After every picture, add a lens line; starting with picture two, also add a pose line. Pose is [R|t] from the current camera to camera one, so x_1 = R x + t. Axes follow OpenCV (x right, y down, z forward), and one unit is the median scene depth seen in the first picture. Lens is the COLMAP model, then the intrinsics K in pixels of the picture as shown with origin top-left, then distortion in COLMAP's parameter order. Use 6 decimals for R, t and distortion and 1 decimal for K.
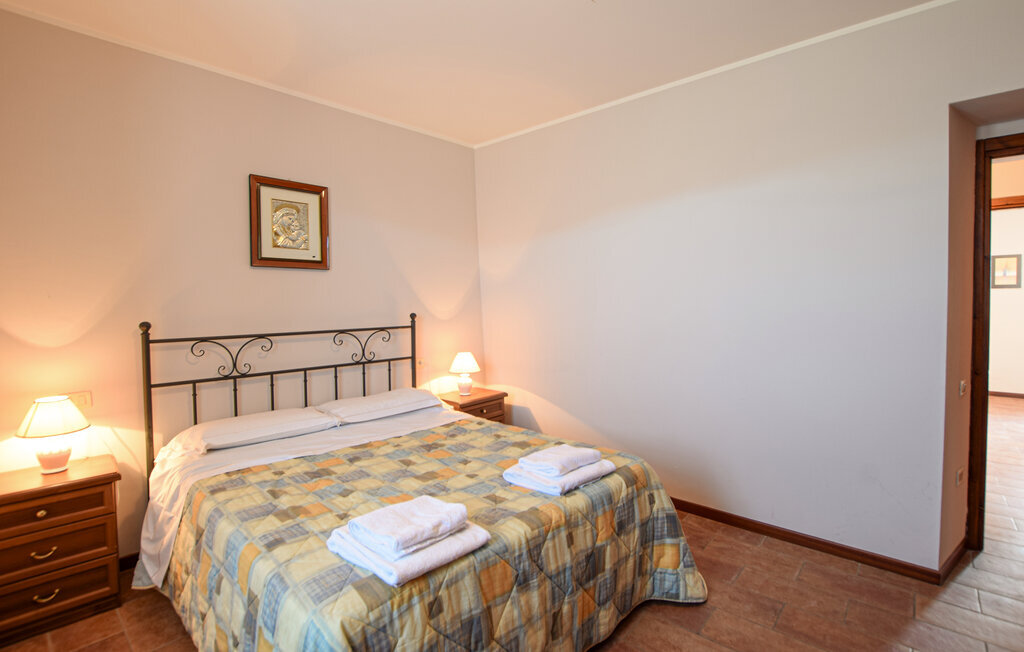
lens RADIAL K [[473.4, 0, 512.0], [0, 473.4, 326.0], [0, 0, 1]] dist [-0.071588, -0.000021]
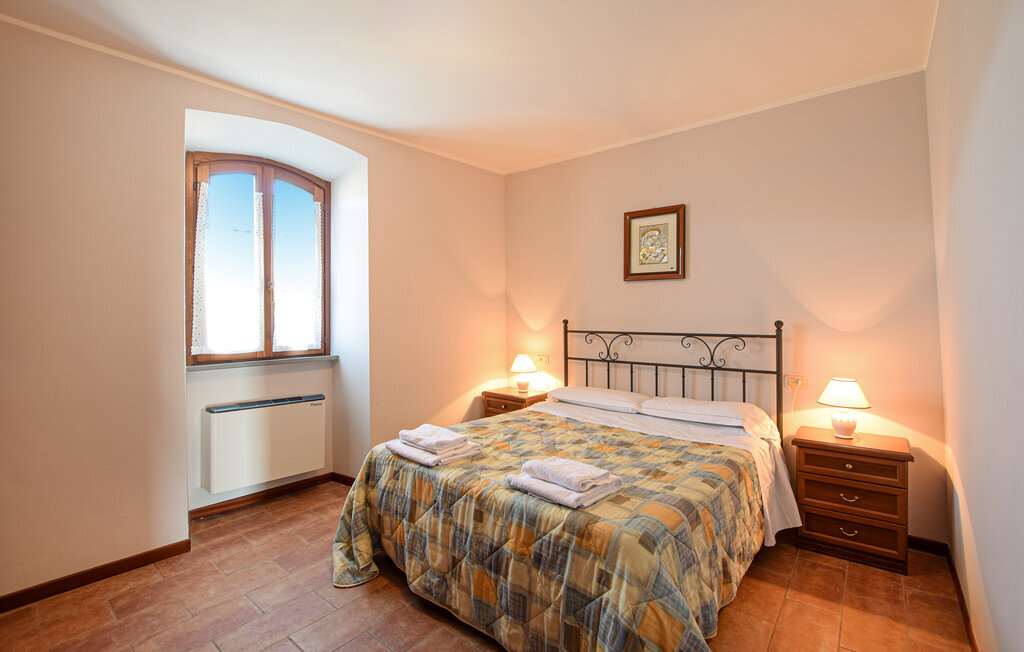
lens RADIAL K [[482.3, 0, 511.4], [0, 482.3, 308.0], [0, 0, 1]] dist [-0.024693, -0.000150]
pose [[0.029117, 0.012015, -0.999504, 0.821441], [-0.038120, 0.999214, 0.010901, -0.053291], [0.998849, 0.037784, 0.029552, 0.628300]]
